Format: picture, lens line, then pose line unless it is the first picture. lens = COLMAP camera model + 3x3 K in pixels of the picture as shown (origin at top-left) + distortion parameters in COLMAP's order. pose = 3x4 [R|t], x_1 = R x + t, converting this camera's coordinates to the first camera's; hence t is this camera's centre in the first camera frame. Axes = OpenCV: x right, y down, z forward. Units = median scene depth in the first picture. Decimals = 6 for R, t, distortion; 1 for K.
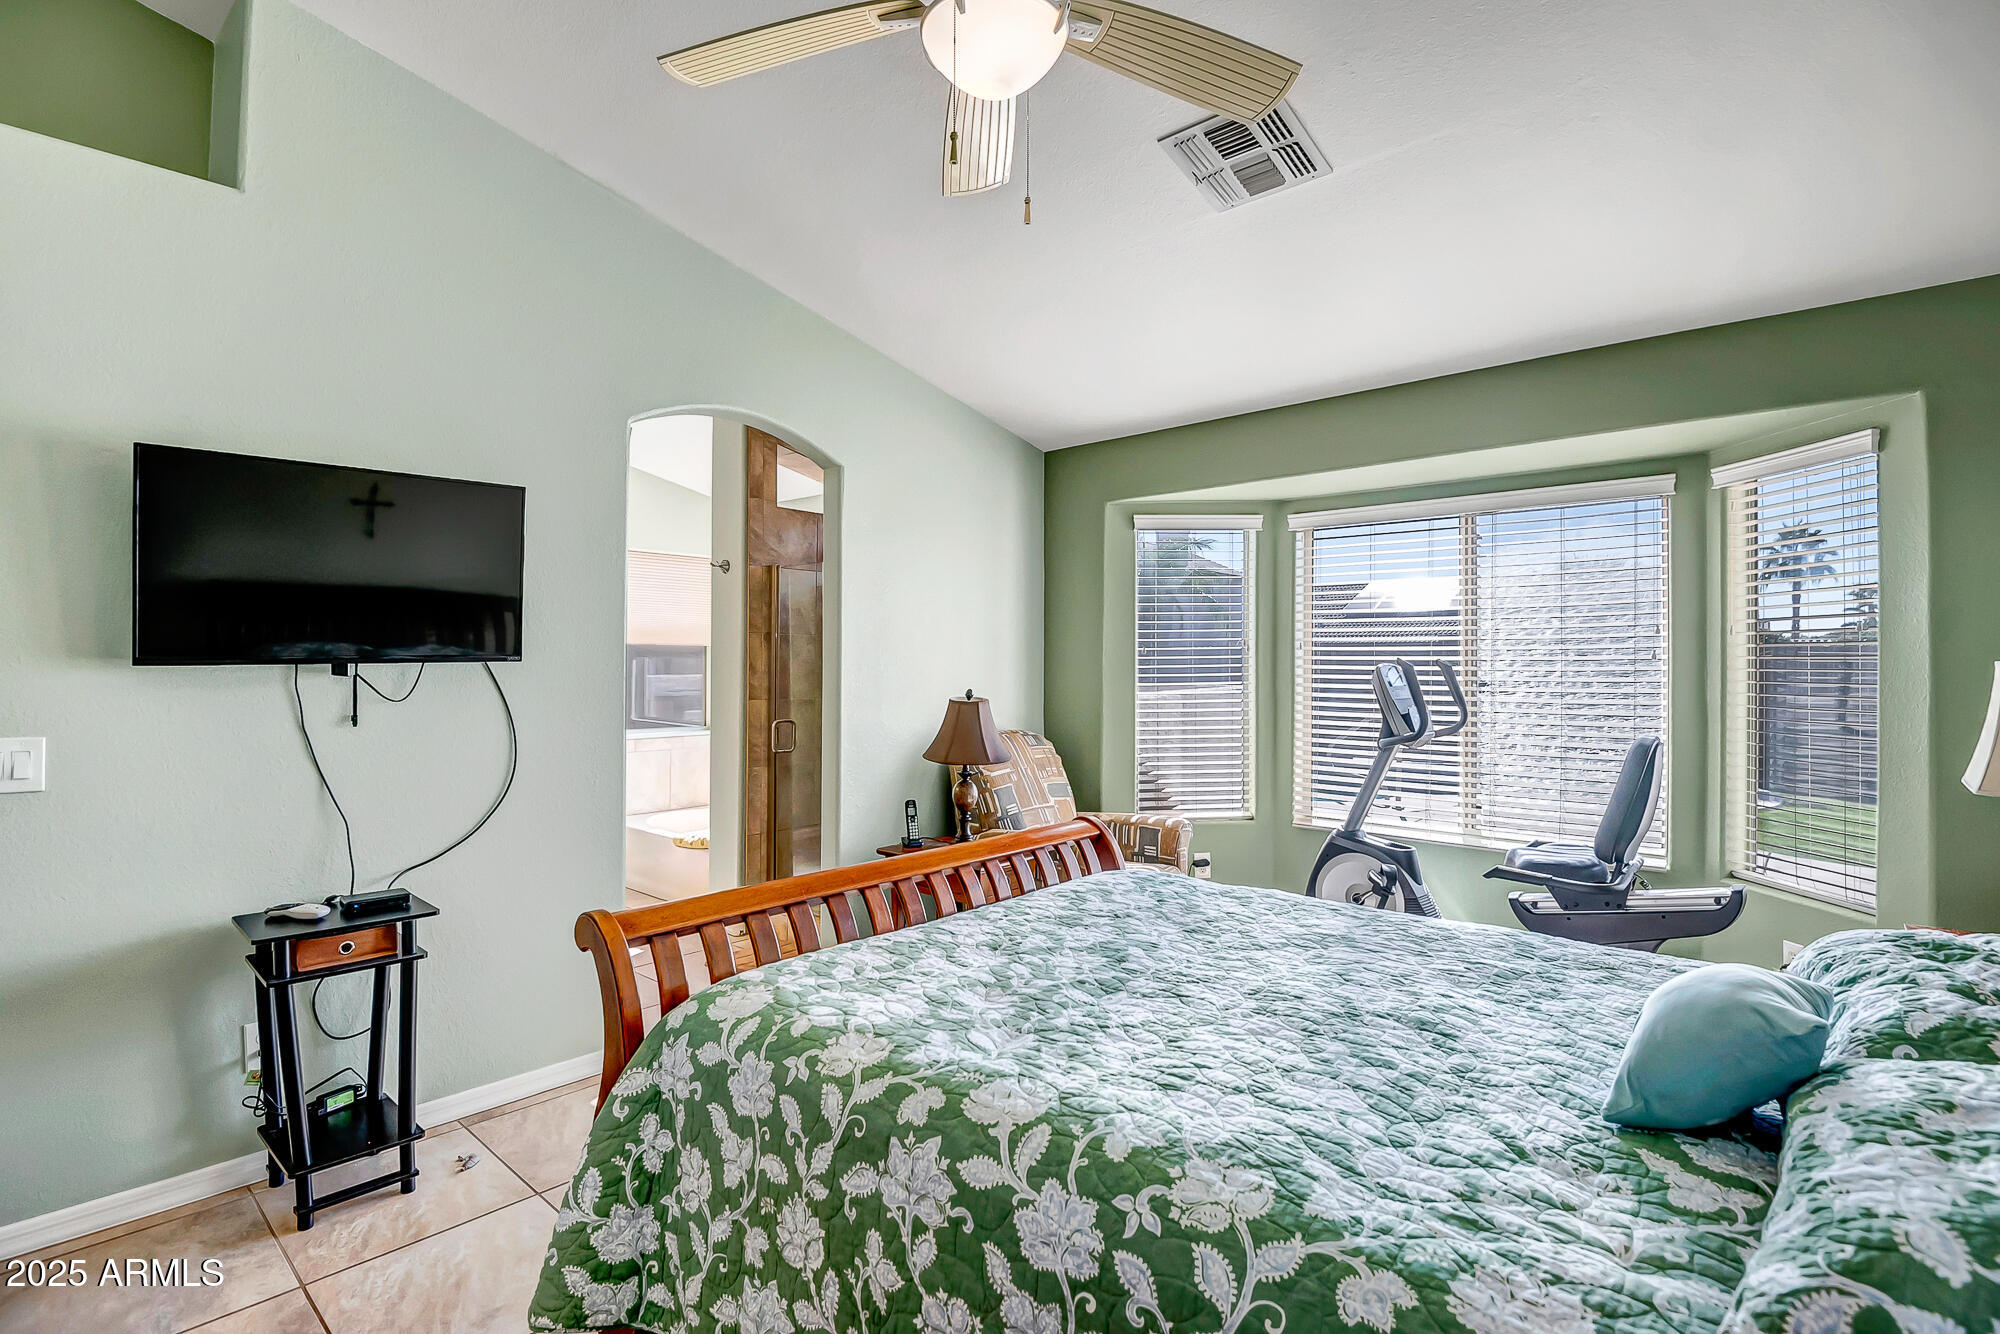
lens RADIAL K [[943.3, 0, 1013.9], [0, 943.3, 653.9], [0, 0, 1]] dist [0.001599, 0.000243]
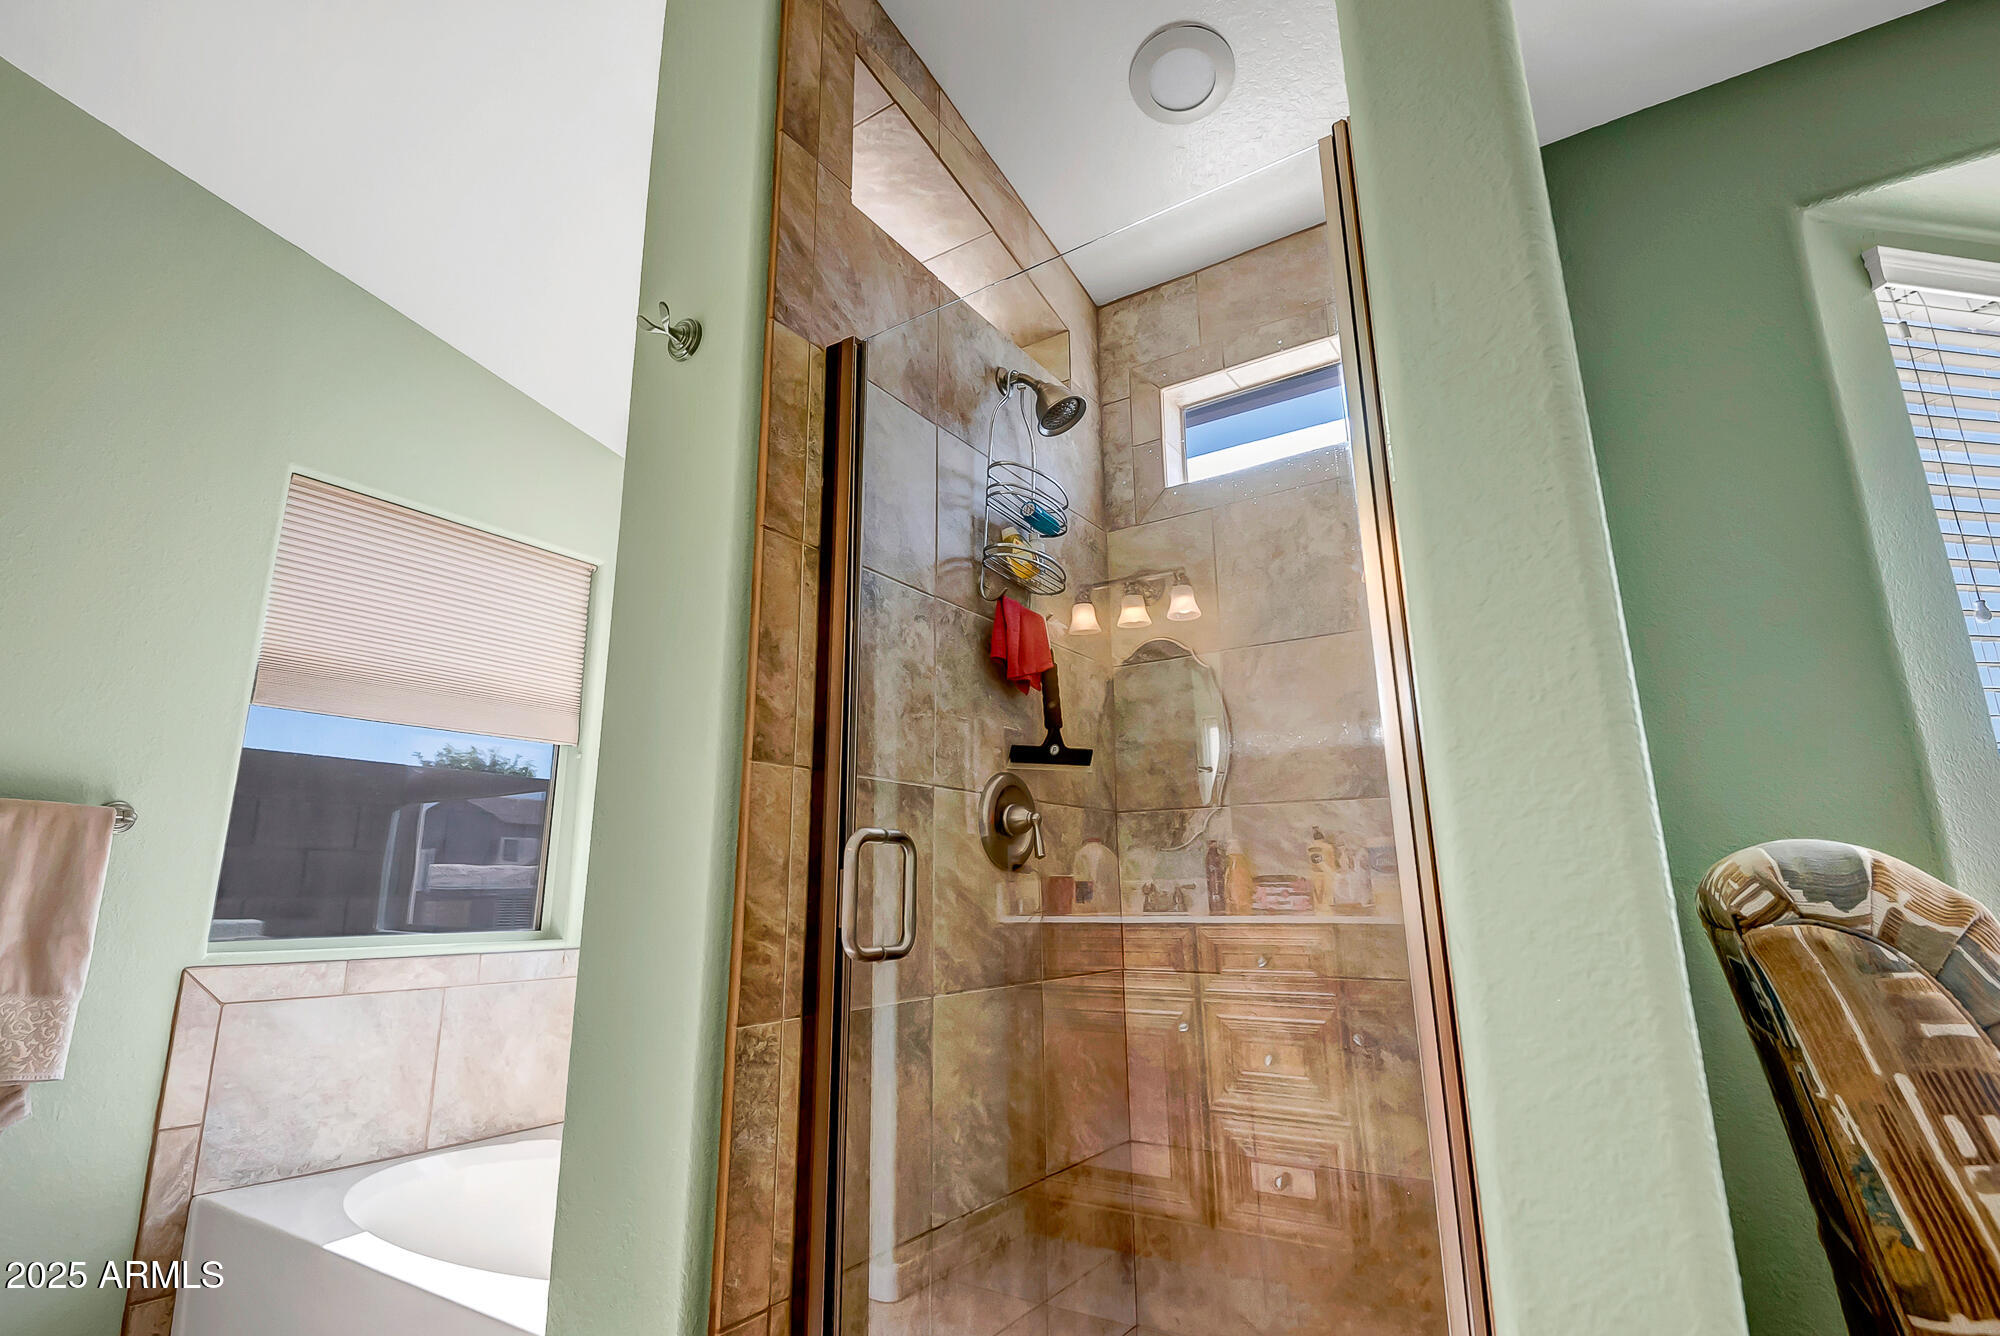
lens RADIAL K [[943.3, 0, 1013.9], [0, 943.3, 654.9], [0, 0, 1]] dist [0.001599, 0.000243]
pose [[0.993676, 0.013381, 0.111486, -0.238790], [0.013901, 0.970576, -0.240392, 0.085816], [-0.111422, 0.240421, 0.964252, 0.732951]]
